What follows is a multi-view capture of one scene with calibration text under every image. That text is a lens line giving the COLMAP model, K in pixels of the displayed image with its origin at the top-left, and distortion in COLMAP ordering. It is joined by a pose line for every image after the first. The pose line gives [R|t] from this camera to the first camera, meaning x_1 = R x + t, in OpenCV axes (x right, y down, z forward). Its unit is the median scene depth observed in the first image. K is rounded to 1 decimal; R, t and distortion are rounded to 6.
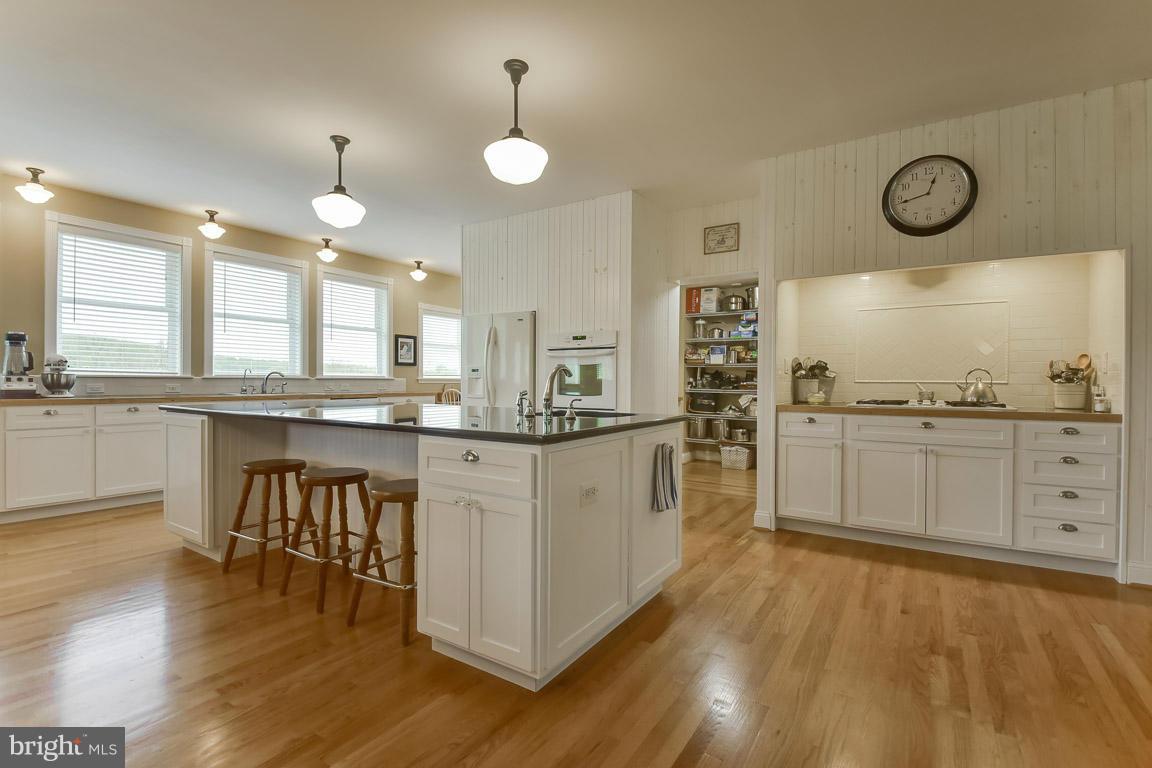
lens RADIAL K [[525.5, 0, 576.0], [0, 525.5, 384.0], [0, 0, 1]] dist [0.029208, -0.024917]
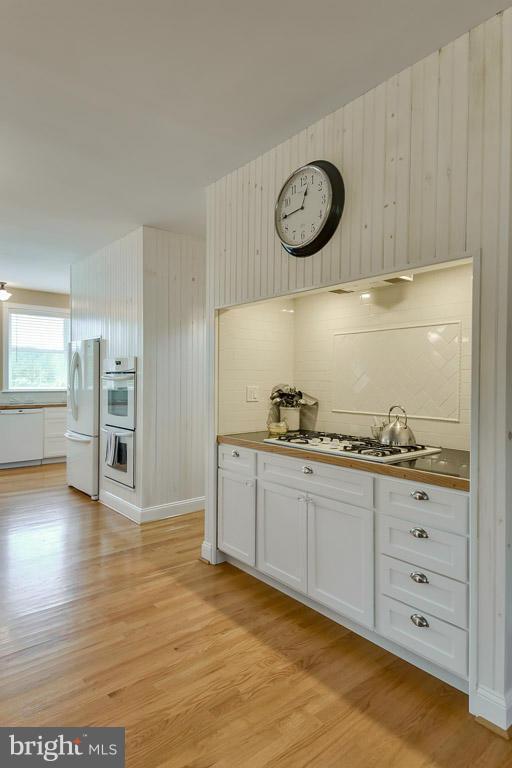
lens RADIAL K [[446.7, 0, 256.0], [0, 446.7, 384.0], [0, 0, 1]] dist [0.005504, -0.000367]
pose [[0.954264, 0.004184, -0.298935, 0.808927], [-0.002586, 0.999980, 0.005742, -0.071082], [0.298953, -0.004706, 0.954256, 0.270879]]
